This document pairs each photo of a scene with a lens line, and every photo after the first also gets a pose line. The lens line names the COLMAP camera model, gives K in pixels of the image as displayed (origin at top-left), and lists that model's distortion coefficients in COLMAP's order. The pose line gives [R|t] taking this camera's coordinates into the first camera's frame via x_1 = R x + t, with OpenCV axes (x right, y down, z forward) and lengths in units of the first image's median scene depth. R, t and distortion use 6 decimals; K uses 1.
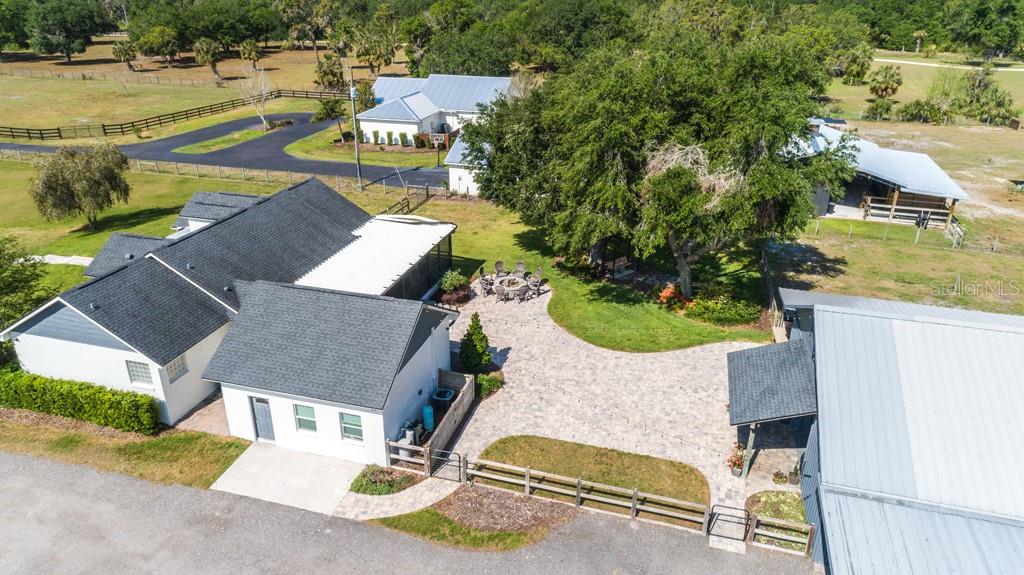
lens RADIAL K [[676.4, 0, 512.0], [0, 676.4, 287.5], [0, 0, 1]] dist [0.010174, 0.002001]
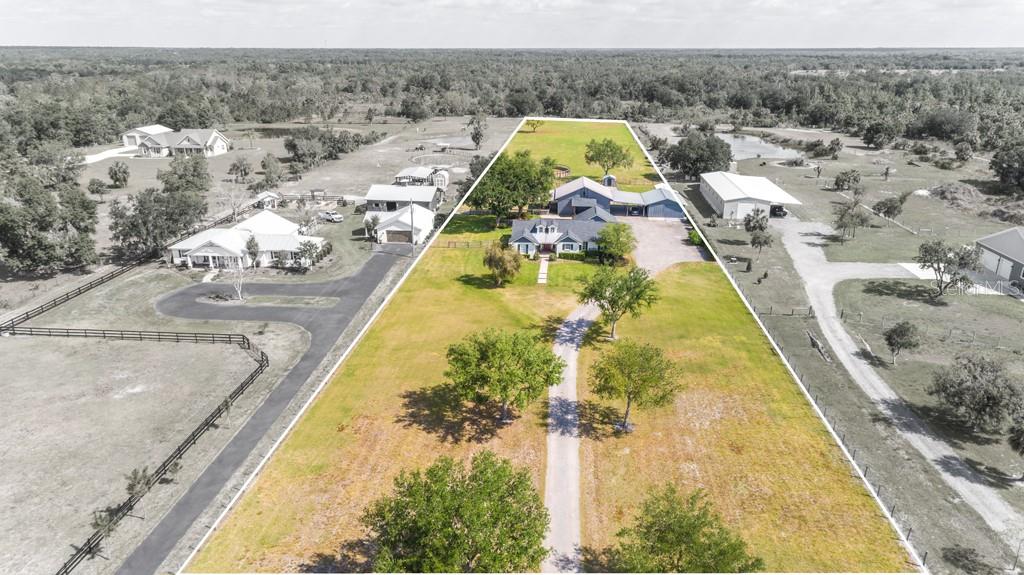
lens RADIAL K [[701.1, 0, 512.0], [0, 701.1, 287.5], [0, 0, 1]] dist [0.004474, 0.001453]
pose [[-0.203226, -0.323560, 0.924126, -5.097877], [0.393761, 0.837129, 0.379693, -1.716726], [-0.896466, 0.441048, -0.042721, 2.093852]]
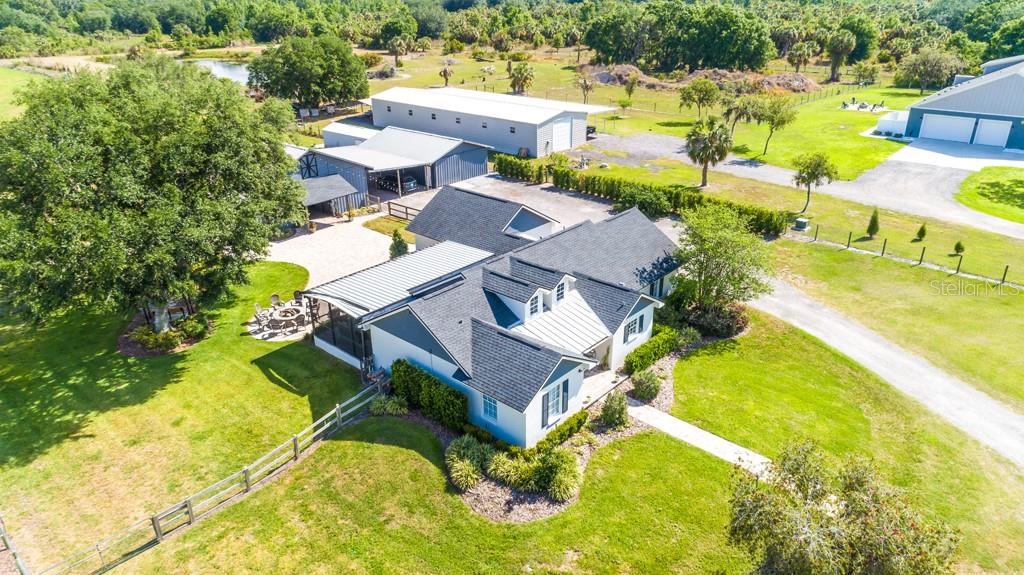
lens RADIAL K [[676.4, 0, 512.0], [0, 676.4, 287.5], [0, 0, 1]] dist [0.010174, 0.002001]
pose [[-0.903555, -0.166996, 0.394590, -1.096388], [0.184532, 0.679473, 0.710115, -1.091361], [-0.386700, 0.714443, -0.583125, 2.263547]]
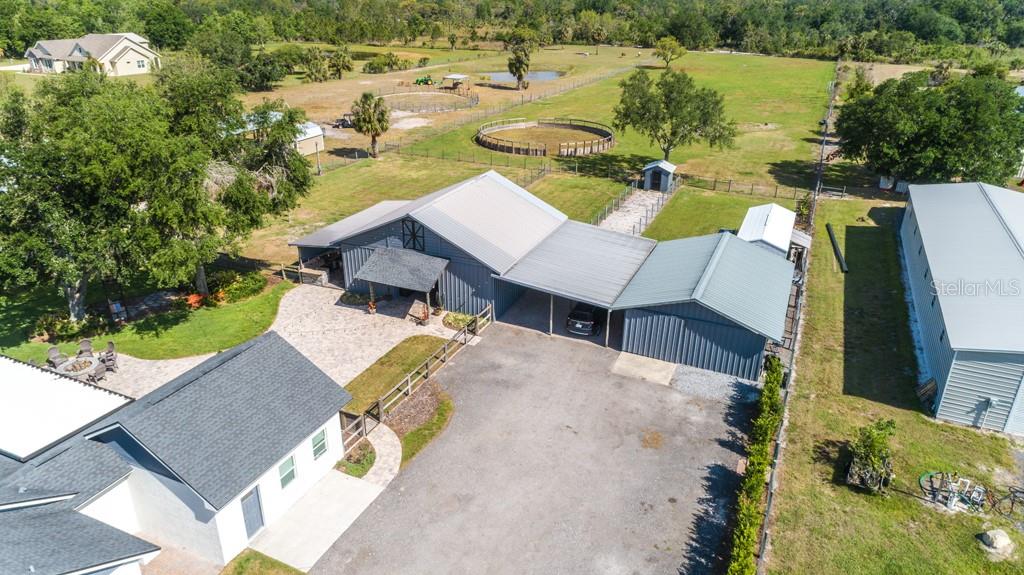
lens RADIAL K [[676.4, 0, 512.0], [0, 676.4, 287.5], [0, 0, 1]] dist [0.010174, 0.002001]
pose [[0.141513, -0.403012, 0.904188, -1.079950], [0.393911, 0.860879, 0.322058, -0.247869], [-0.908189, 0.310594, 0.280577, 0.314389]]
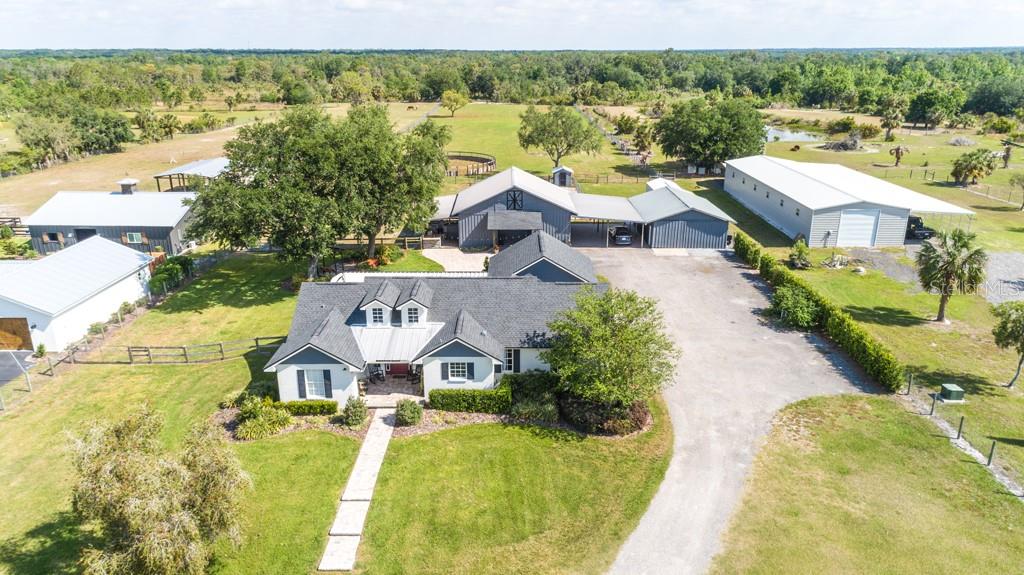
lens RADIAL K [[701.1, 0, 512.0], [0, 701.1, 287.5], [0, 0, 1]] dist [0.004474, 0.001453]
pose [[-0.282734, -0.308309, 0.908299, -2.114906], [0.390408, 0.827963, 0.402566, -0.730534], [-0.876152, 0.468426, -0.113726, 1.428762]]
